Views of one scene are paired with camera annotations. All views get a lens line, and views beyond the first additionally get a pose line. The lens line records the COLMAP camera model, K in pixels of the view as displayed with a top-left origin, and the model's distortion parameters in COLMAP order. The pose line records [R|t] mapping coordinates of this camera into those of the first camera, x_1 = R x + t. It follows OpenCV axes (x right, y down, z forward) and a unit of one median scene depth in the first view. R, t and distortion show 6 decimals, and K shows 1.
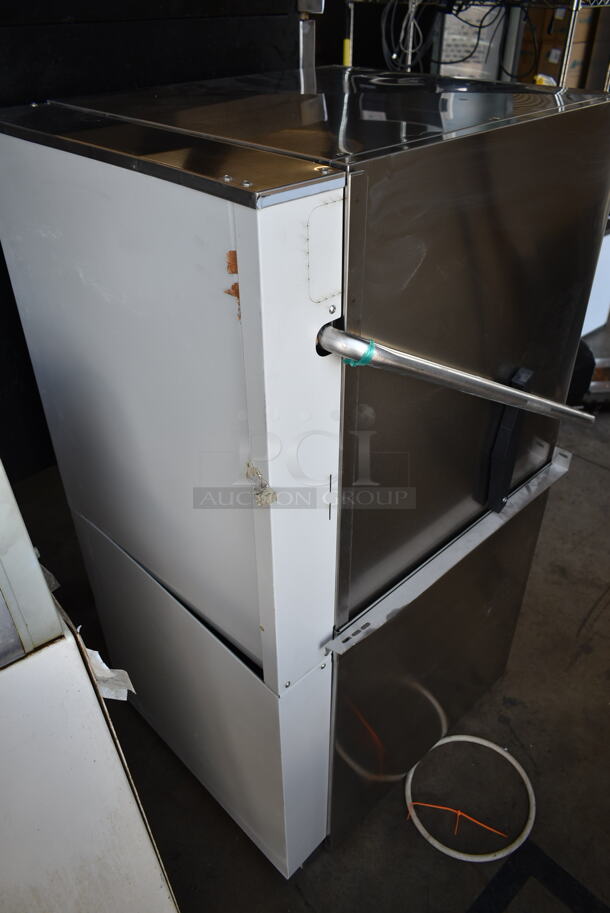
lens RADIAL K [[691.6, 0, 300.8], [0, 691.6, 451.3], [0, 0, 1]] dist [-0.016594, 0.001610]
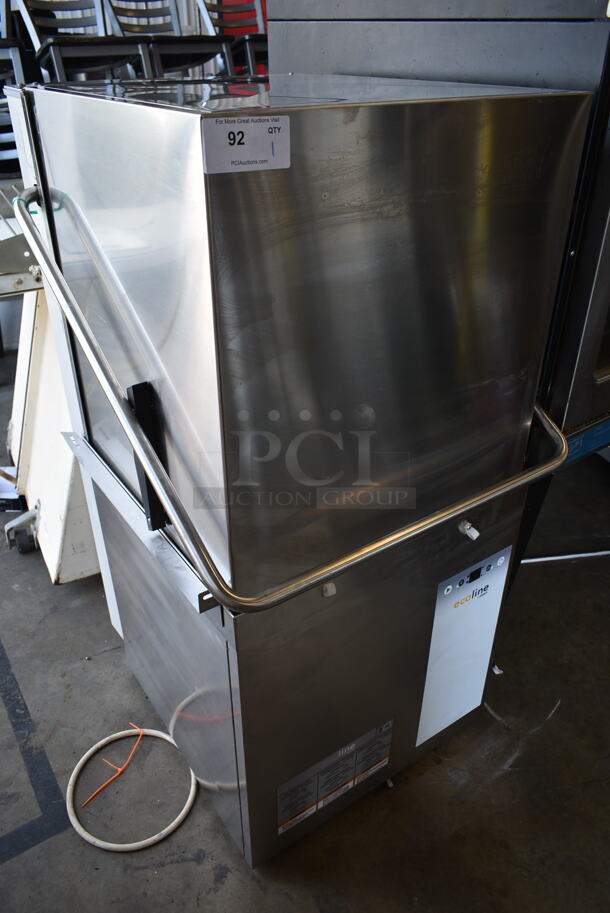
lens RADIAL K [[691.6, 0, 300.8], [0, 691.6, 451.3], [0, 0, 1]] dist [-0.016594, 0.001610]
pose [[-0.161596, 0.511177, -0.844147, 0.835544], [-0.554272, 0.660713, 0.506203, -0.481137], [0.816498, 0.549688, 0.176562, 0.792360]]
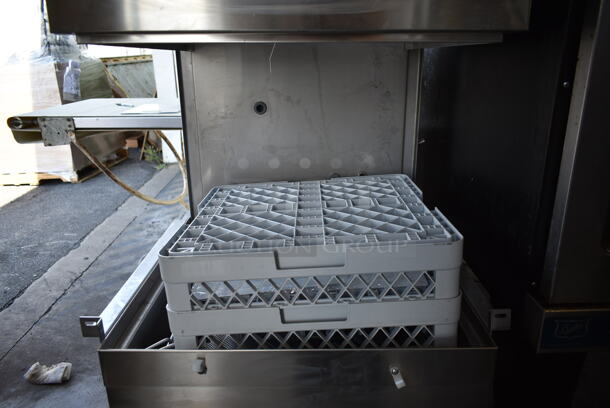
lens RADIAL K [[462.1, 0, 305.0], [0, 462.1, 204.0], [0, 0, 1]] dist [-0.016594, 0.001610]
pose [[-0.691496, 0.243349, -0.680158, 0.502712], [-0.395676, 0.660155, 0.638464, -0.509754], [0.604379, 0.710617, -0.360207, 1.153020]]
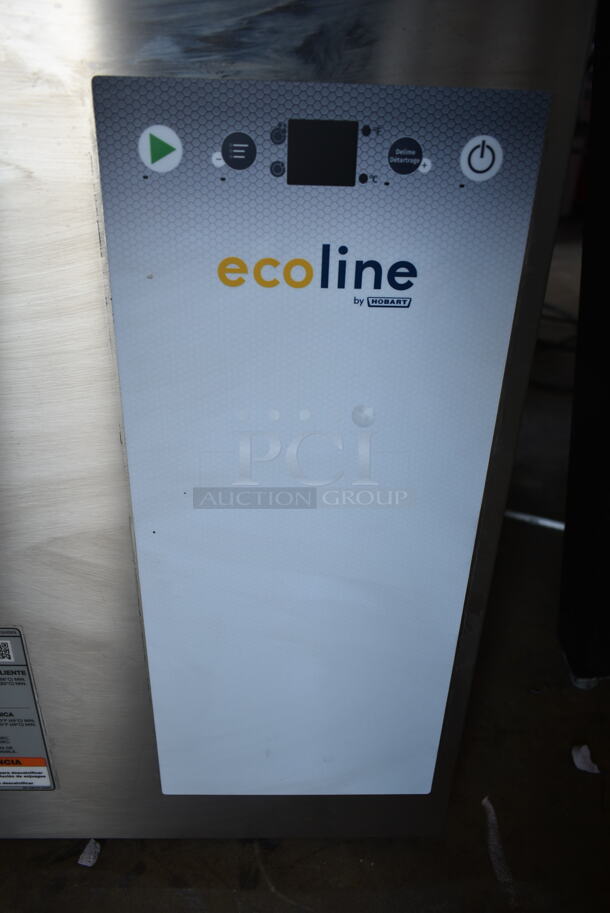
lens RADIAL K [[691.6, 0, 300.8], [0, 691.6, 451.3], [0, 0, 1]] dist [-0.016594, 0.001610]
pose [[-0.669755, 0.334873, -0.662788, 0.288922], [-0.435247, 0.546129, 0.715753, -0.138316], [0.601654, 0.767856, -0.220021, 1.345142]]
